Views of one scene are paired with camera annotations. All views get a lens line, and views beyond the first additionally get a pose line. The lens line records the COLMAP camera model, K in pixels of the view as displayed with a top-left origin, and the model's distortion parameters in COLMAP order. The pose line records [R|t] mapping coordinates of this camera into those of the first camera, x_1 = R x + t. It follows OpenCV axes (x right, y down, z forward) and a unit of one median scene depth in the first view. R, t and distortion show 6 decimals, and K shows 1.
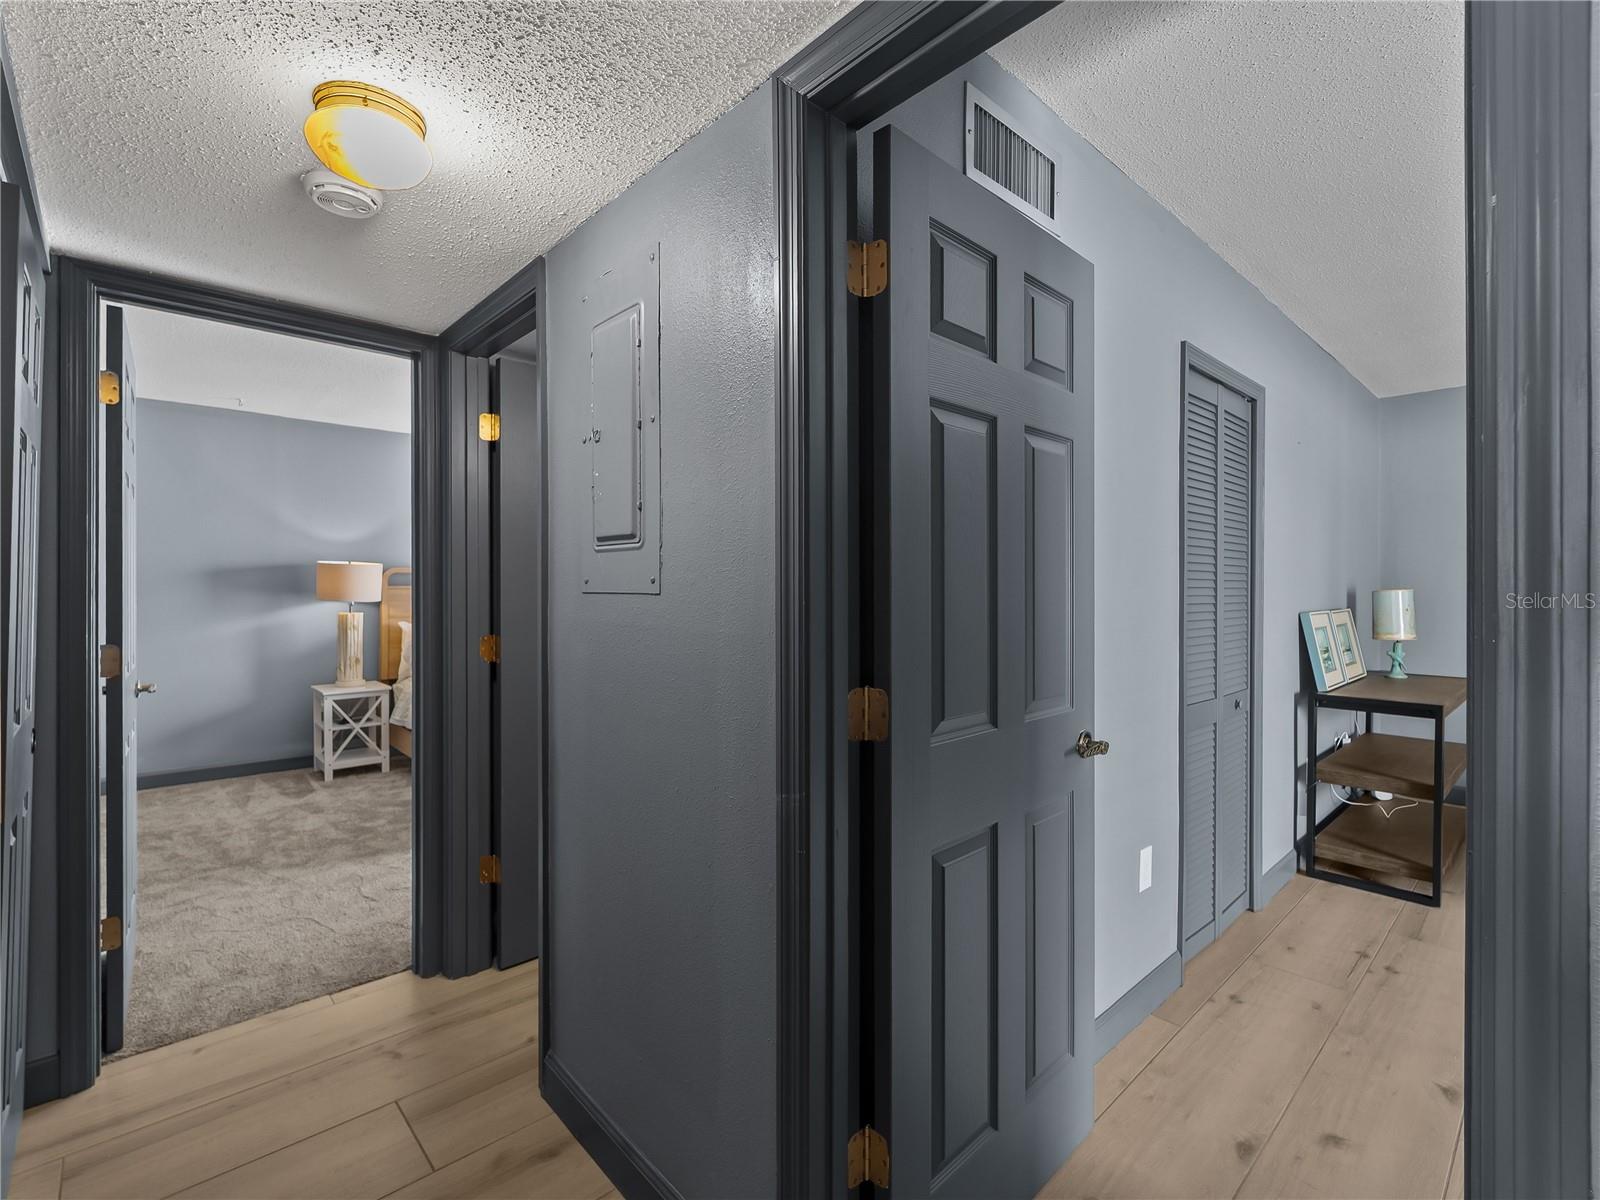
lens RADIAL K [[731.9, 0, 796.8], [0, 731.9, 596.2], [0, 0, 1]] dist [-0.001191, -0.000302]
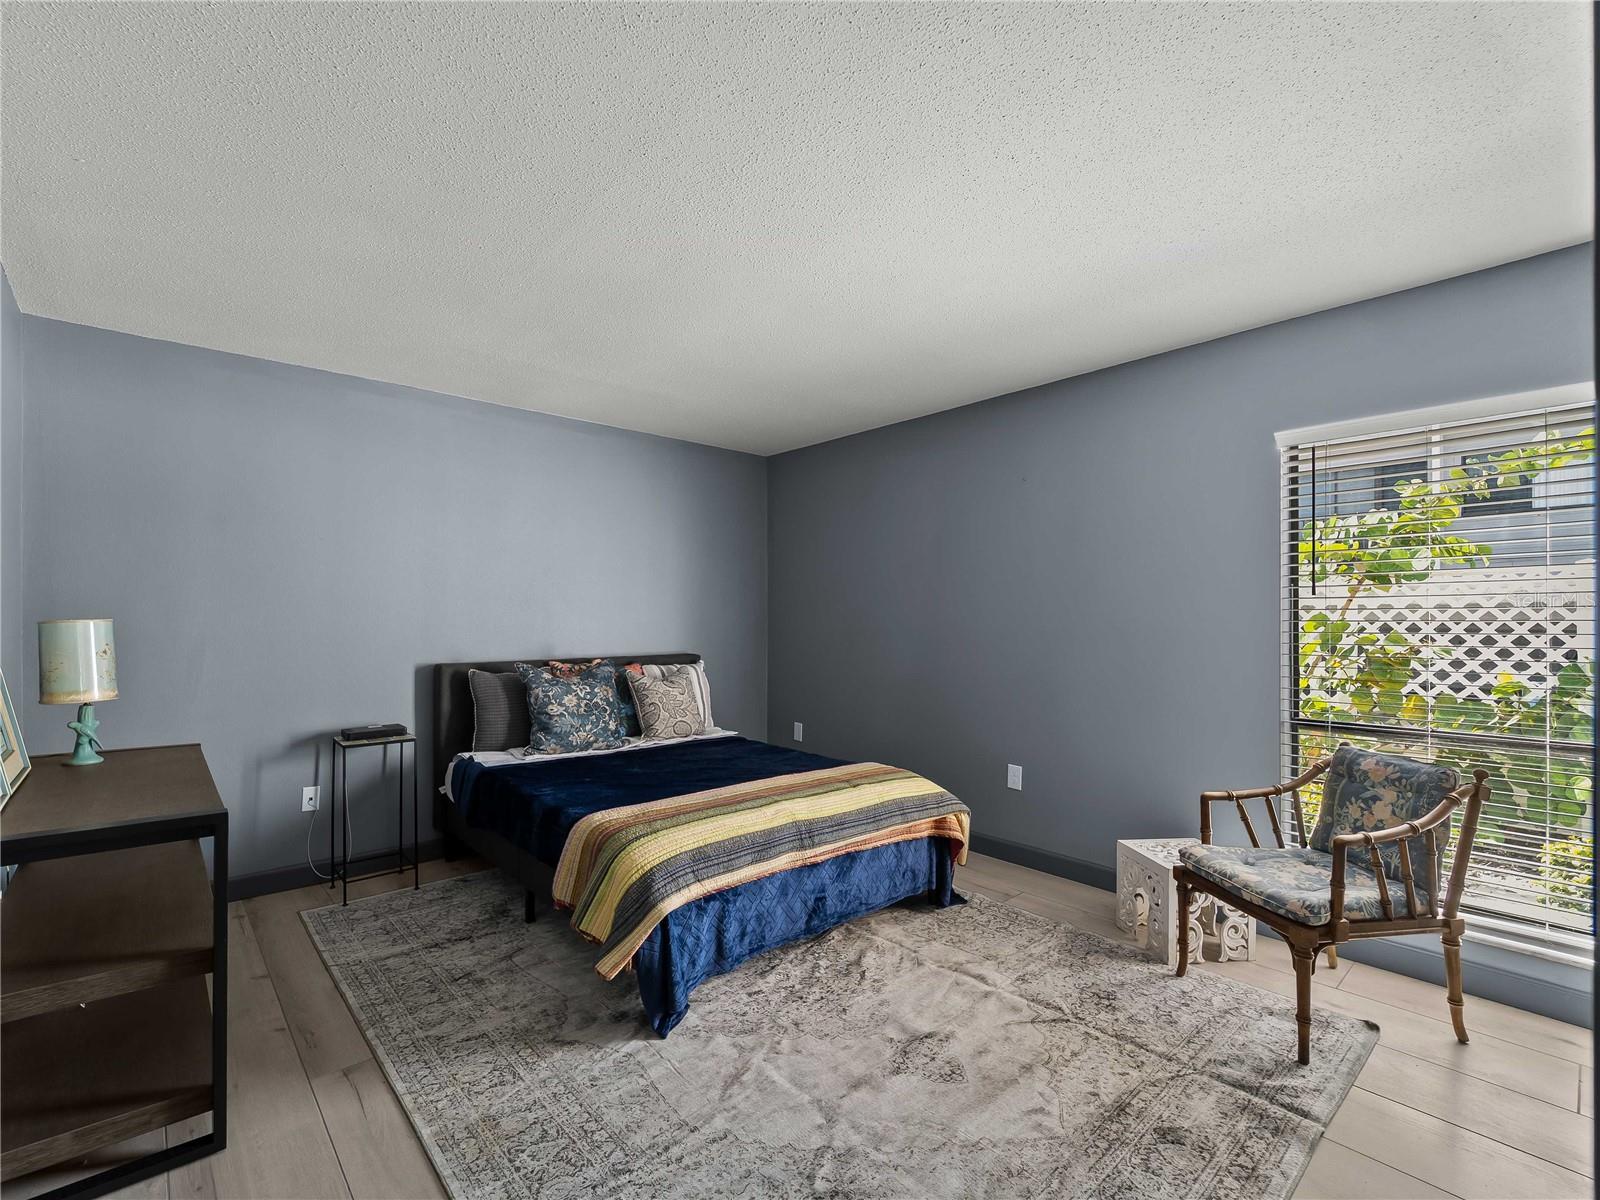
lens RADIAL K [[731.9, 0, 802.8], [0, 731.9, 606.5], [0, 0, 1]] dist [-0.001191, -0.000302]
pose [[0.004147, 0.002276, 0.999989, 0.233251], [0.010443, 0.999943, -0.002319, -0.014091], [-0.999937, 0.010452, 0.004123, 0.440150]]
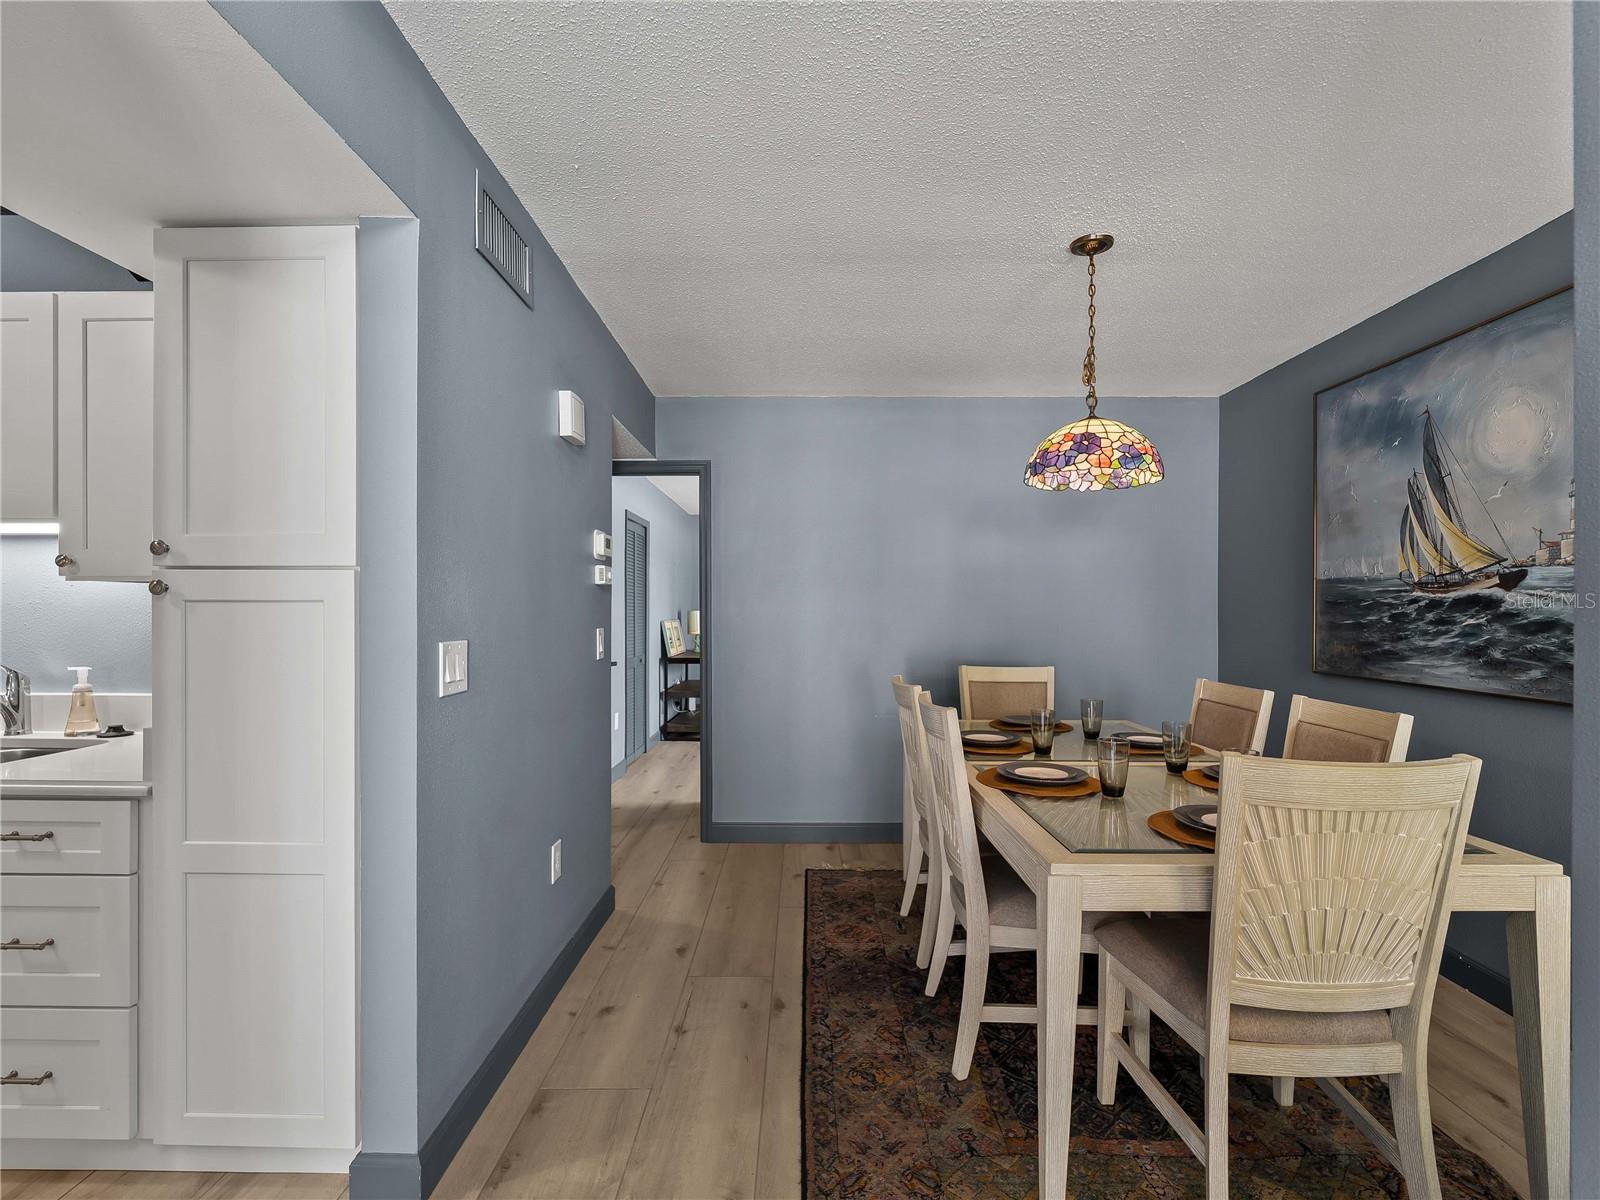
lens RADIAL K [[731.9, 0, 797.0], [0, 731.9, 609.8], [0, 0, 1]] dist [-0.001191, -0.000302]
pose [[0.686031, -0.000161, 0.727572, -0.584723], [0.006235, 0.999965, -0.005657, 0.004086], [-0.727545, 0.008417, 0.686008, -0.743010]]
